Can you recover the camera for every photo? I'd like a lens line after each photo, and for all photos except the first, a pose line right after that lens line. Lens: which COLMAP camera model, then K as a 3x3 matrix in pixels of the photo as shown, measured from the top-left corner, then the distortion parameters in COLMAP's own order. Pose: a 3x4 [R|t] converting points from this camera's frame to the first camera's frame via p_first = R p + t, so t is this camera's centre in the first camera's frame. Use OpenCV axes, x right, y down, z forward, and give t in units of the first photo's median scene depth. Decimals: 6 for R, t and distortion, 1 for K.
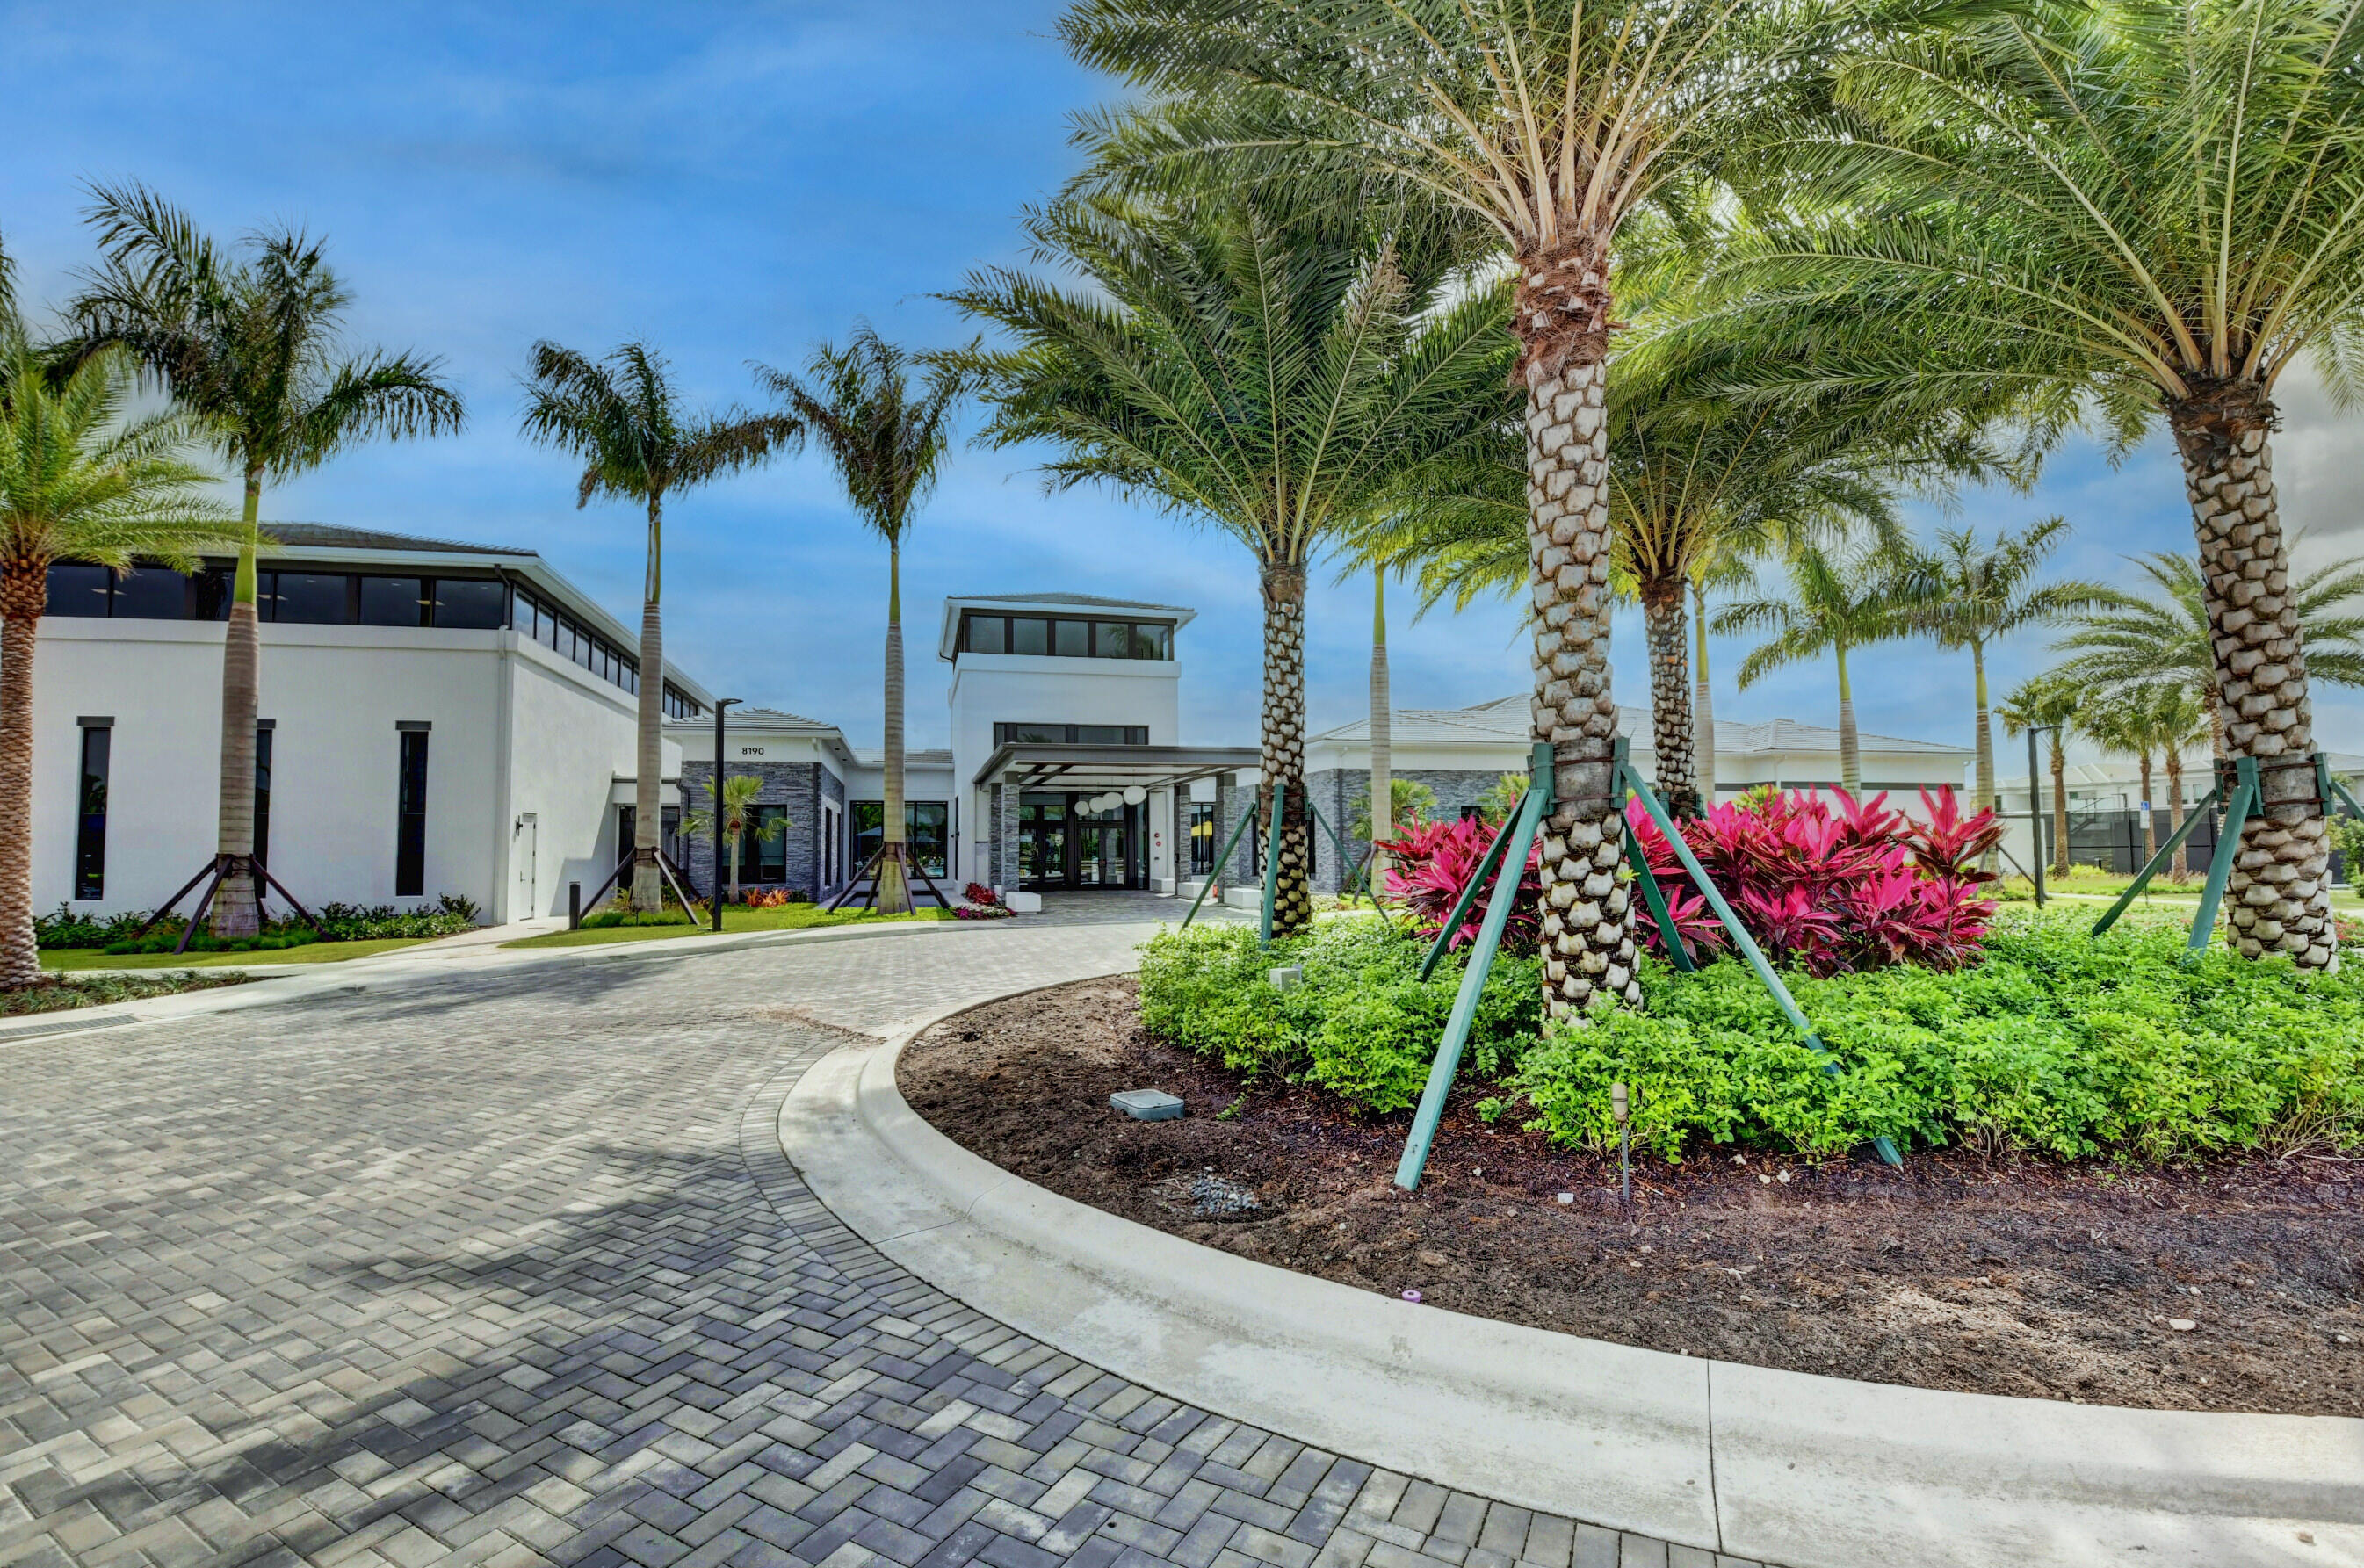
lens RADIAL K [[1053.7, 0, 1183.7], [0, 1053.7, 760.0], [0, 0, 1]] dist [0.002314, -0.024355]
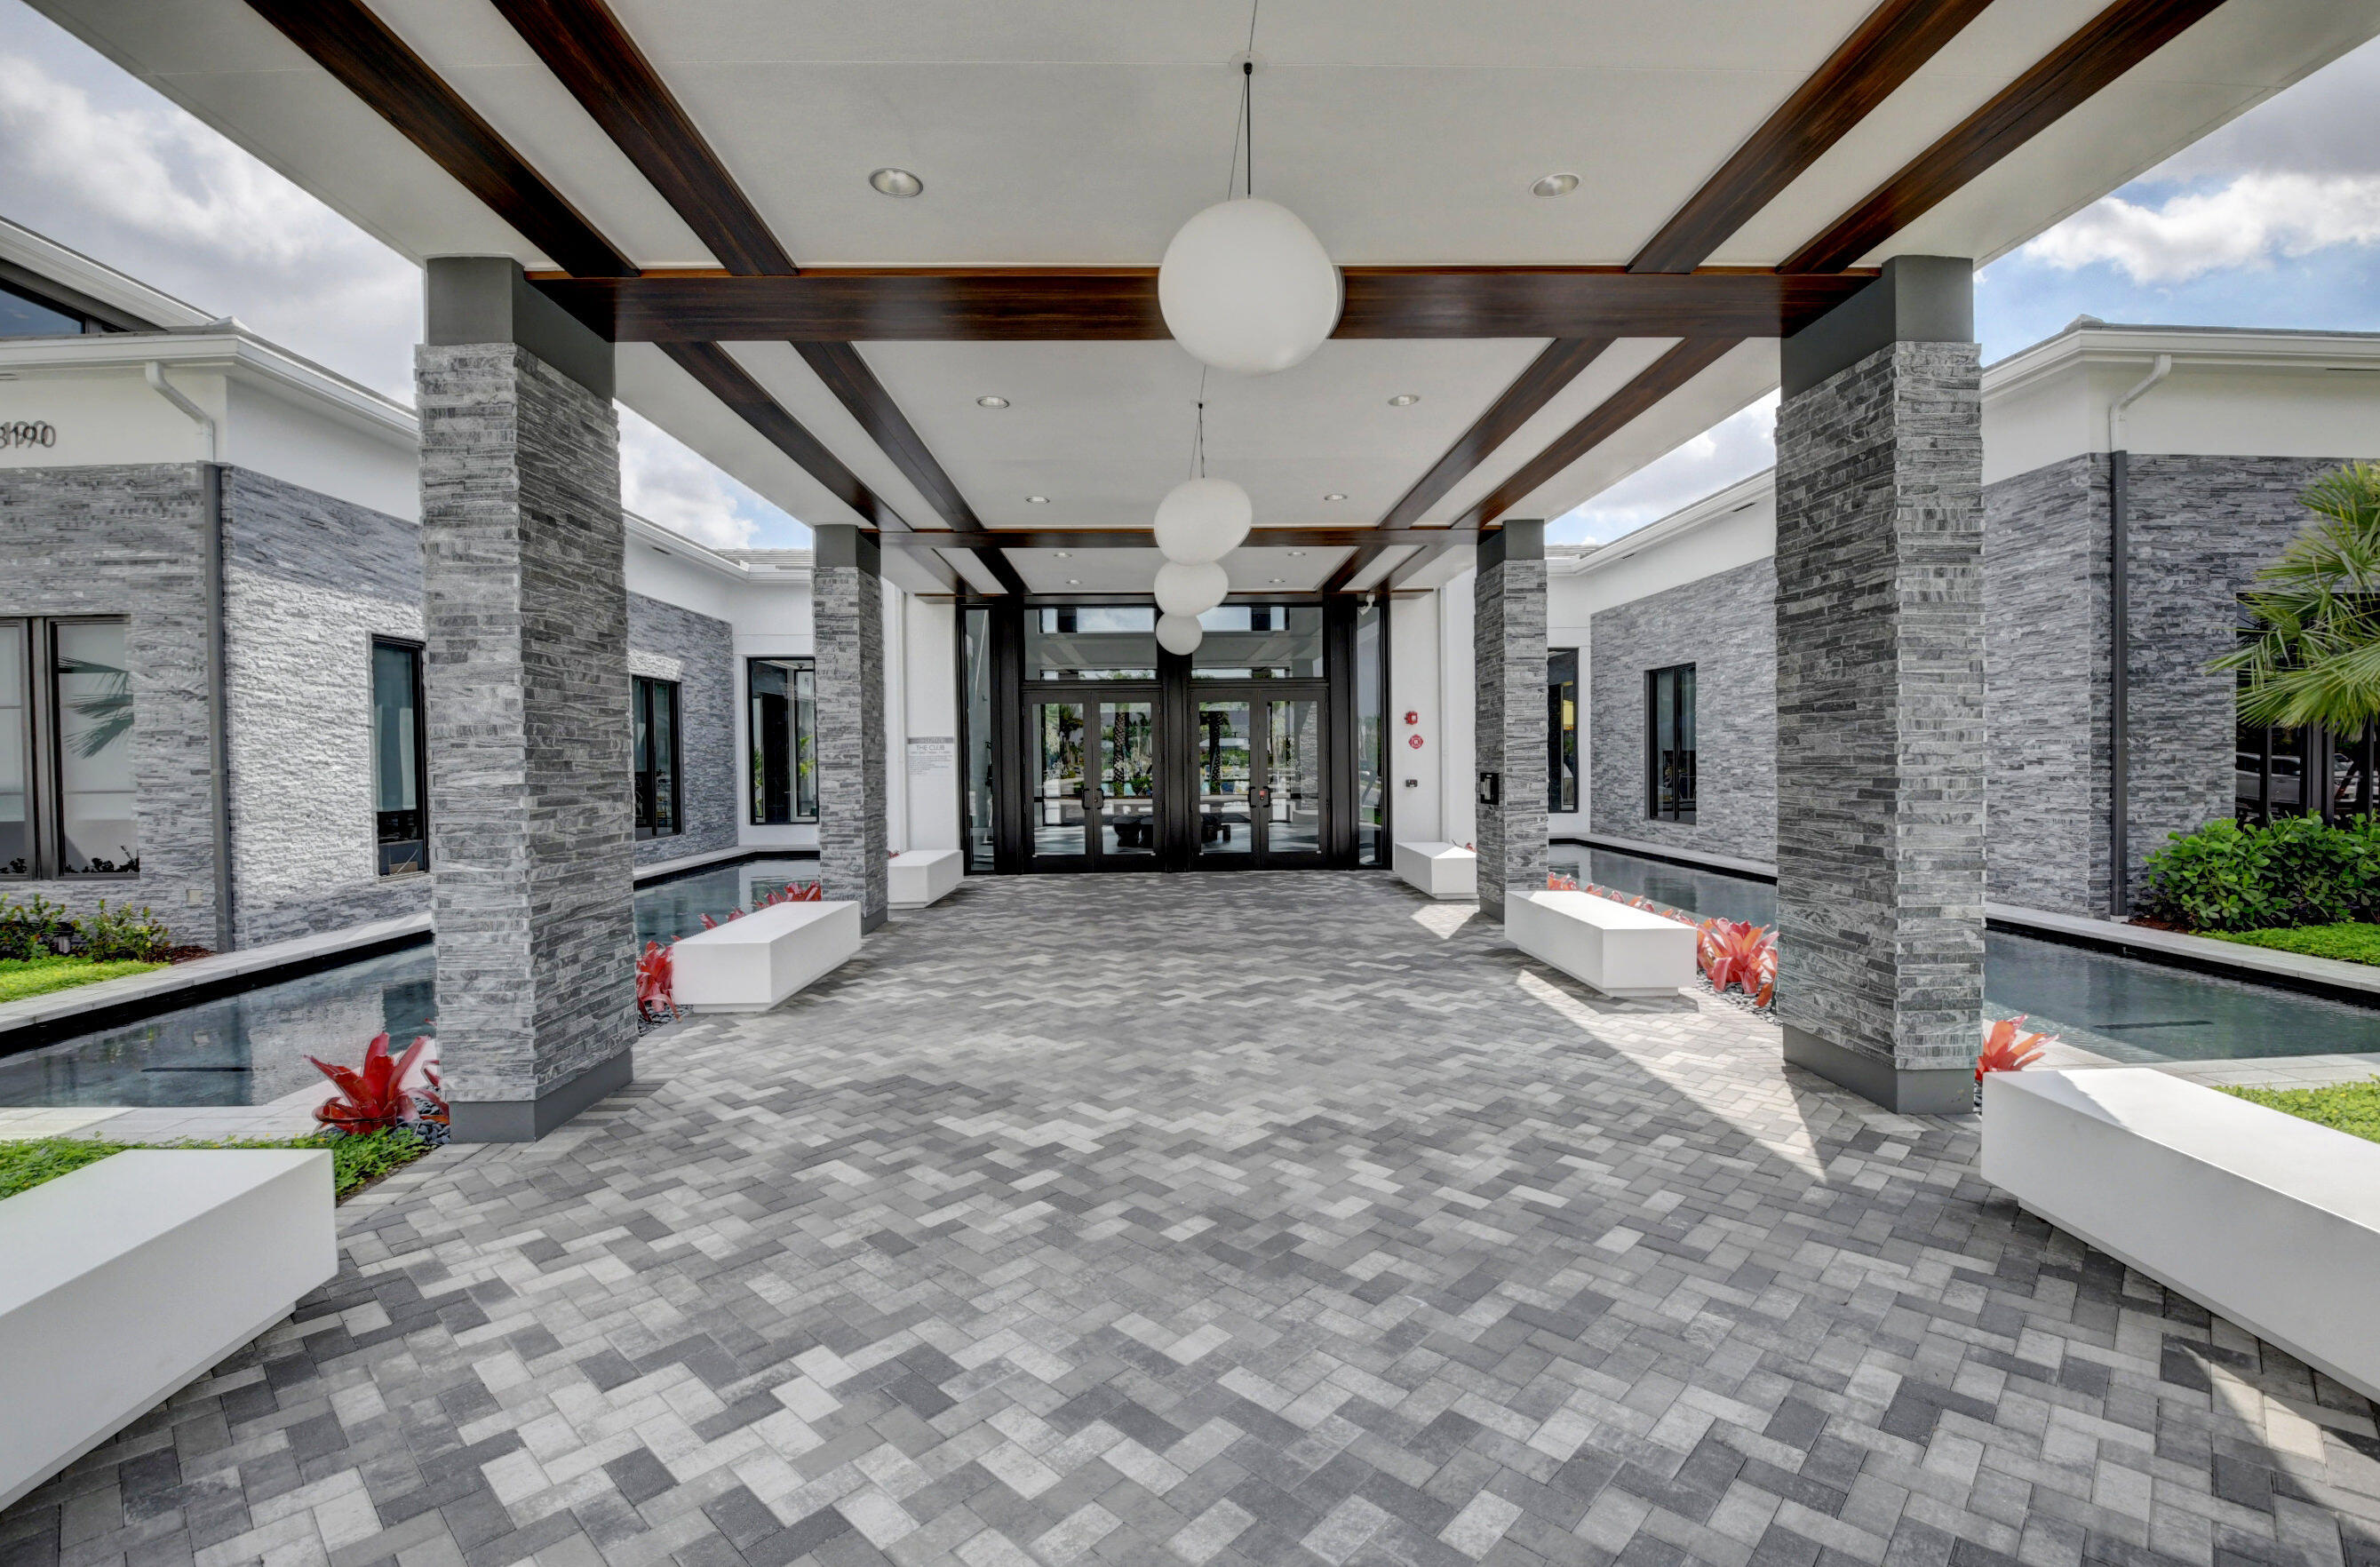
lens RADIAL K [[1019.5, 0, 1190.4], [0, 1019.5, 773.8], [0, 0, 1]] dist [-0.000599, -0.000079]
pose [[0.974299, -0.000394, -0.225257, -0.021721], [0.023439, 0.994747, 0.099642, 0.057399], [0.224035, -0.102360, 0.969191, 0.686073]]
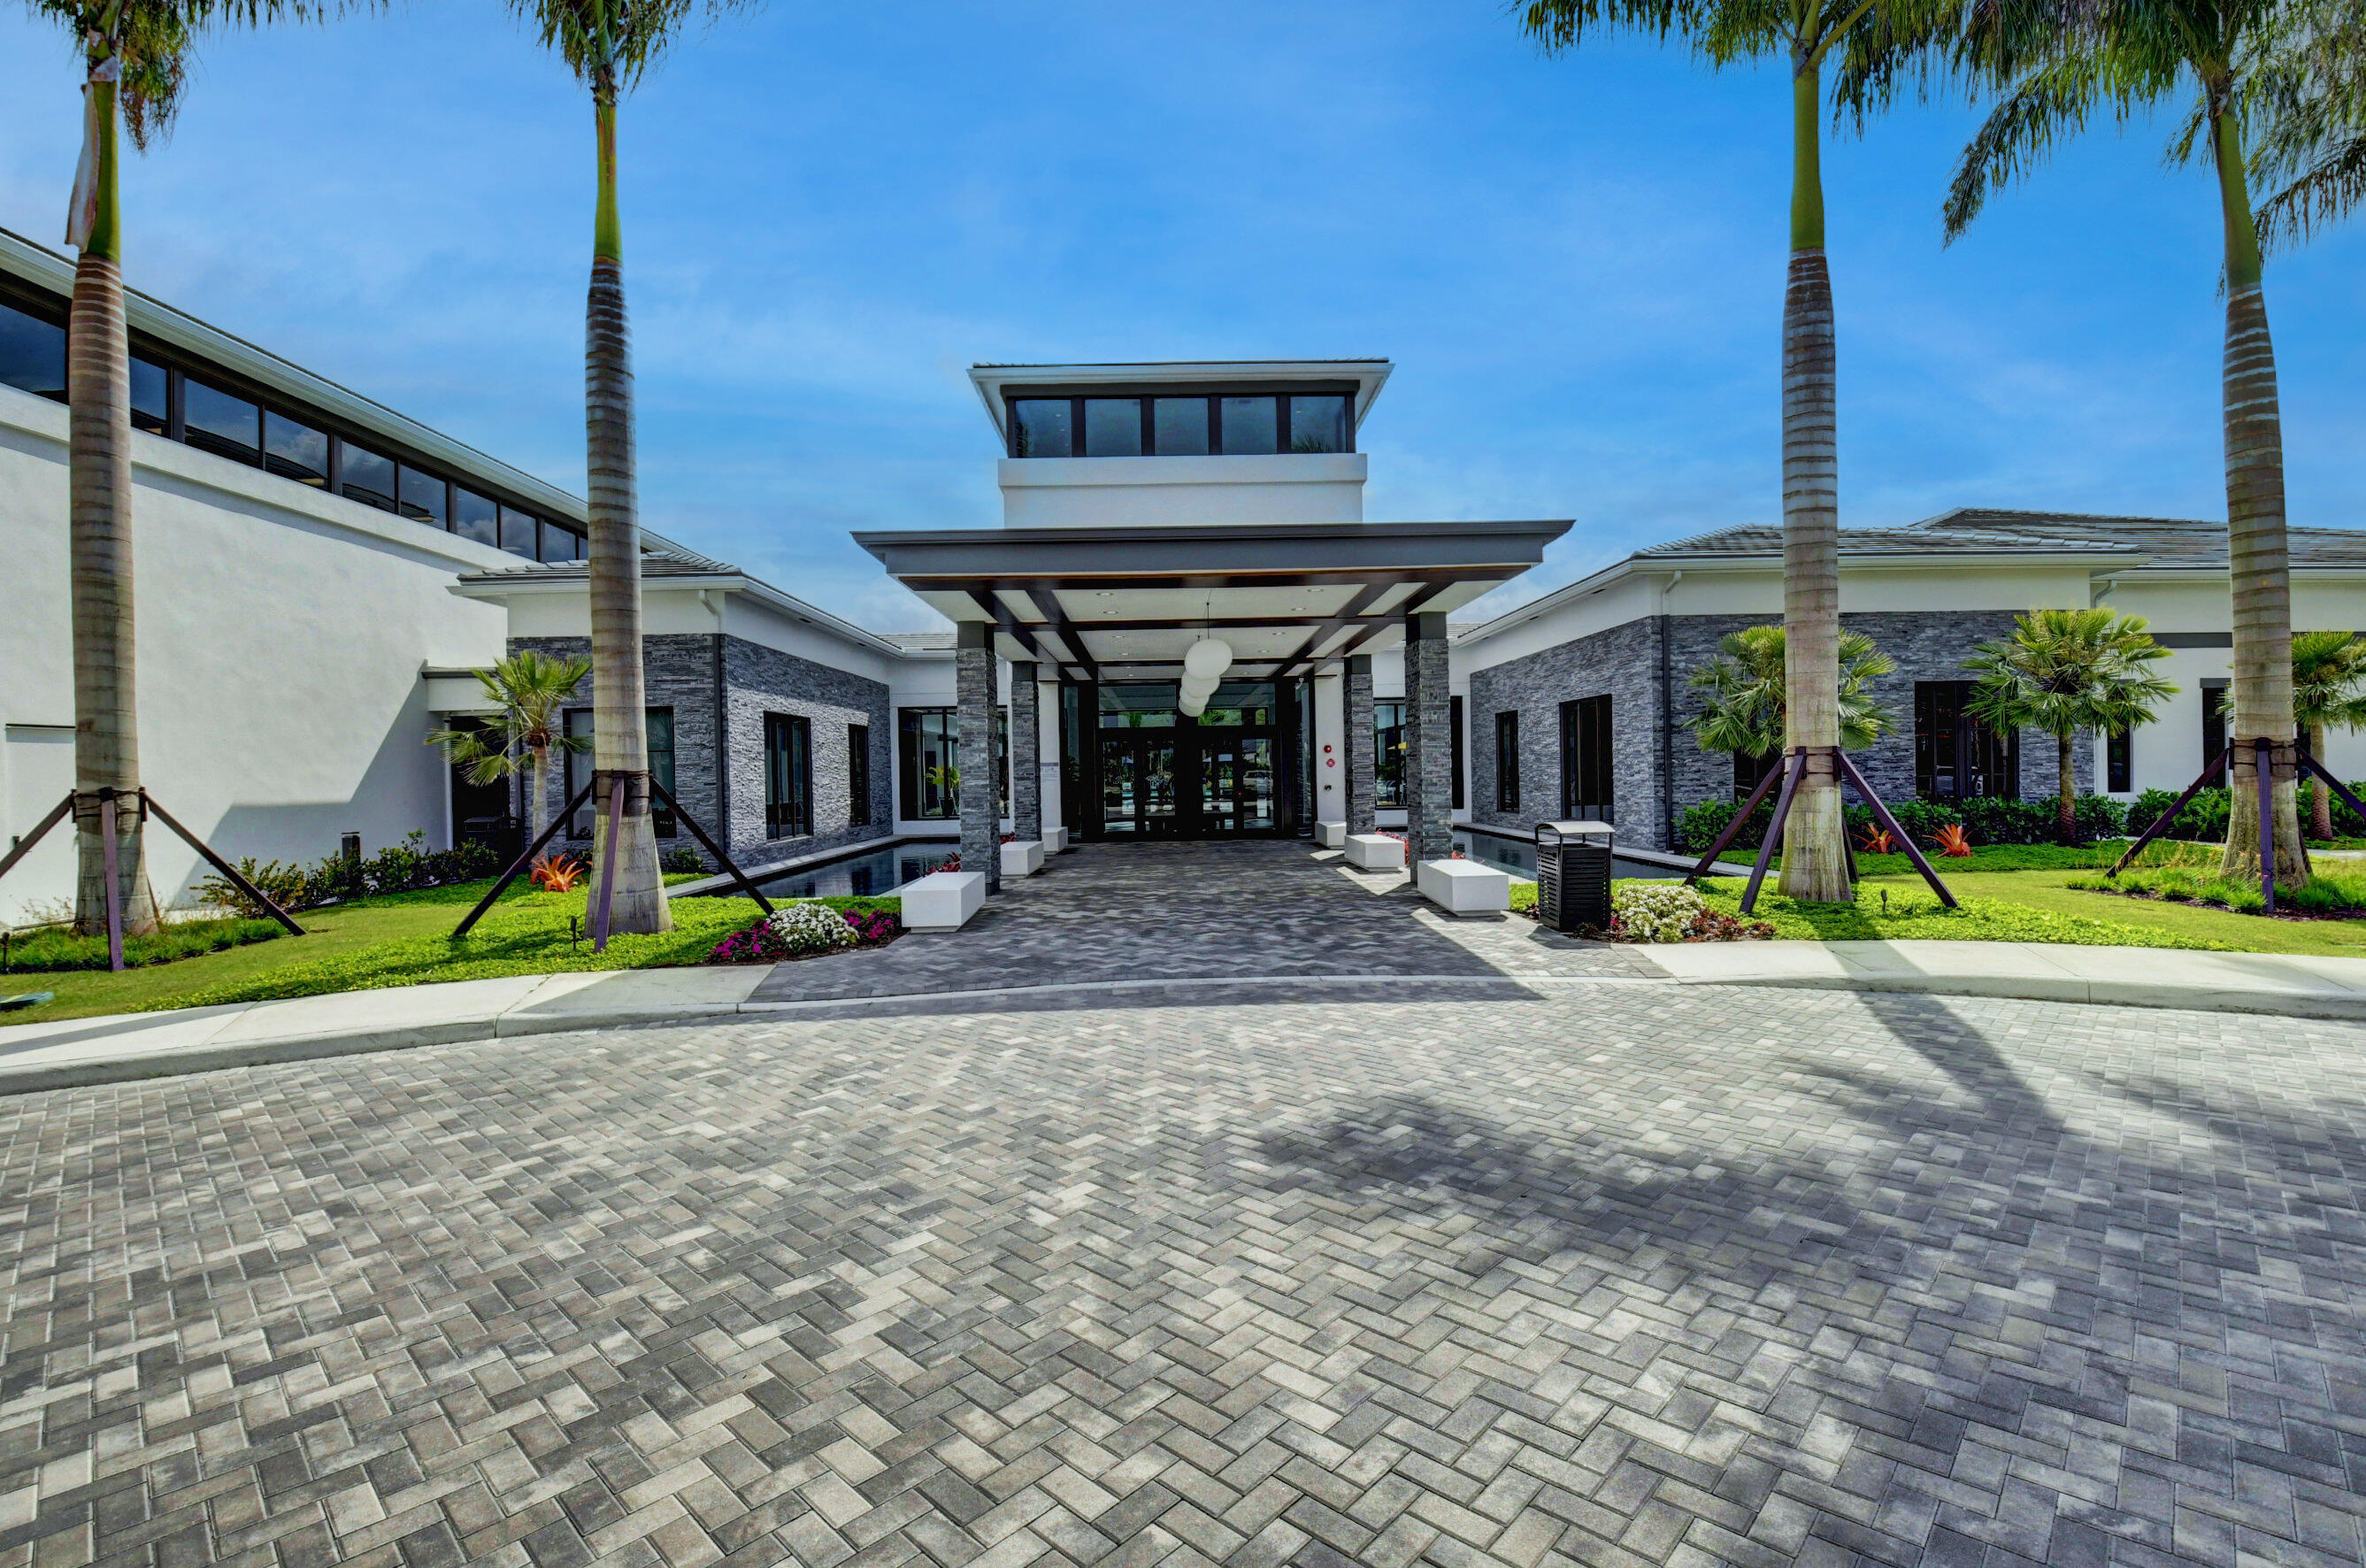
lens RADIAL K [[1054.7, 0, 1184.7], [0, 1054.7, 760.0], [0, 0, 1]] dist [0.002314, -0.024355]
pose [[0.968128, -0.014352, -0.250044, 0.046743], [0.033195, 0.996902, 0.071305, 0.034392], [0.248246, -0.077333, 0.965605, 0.424912]]
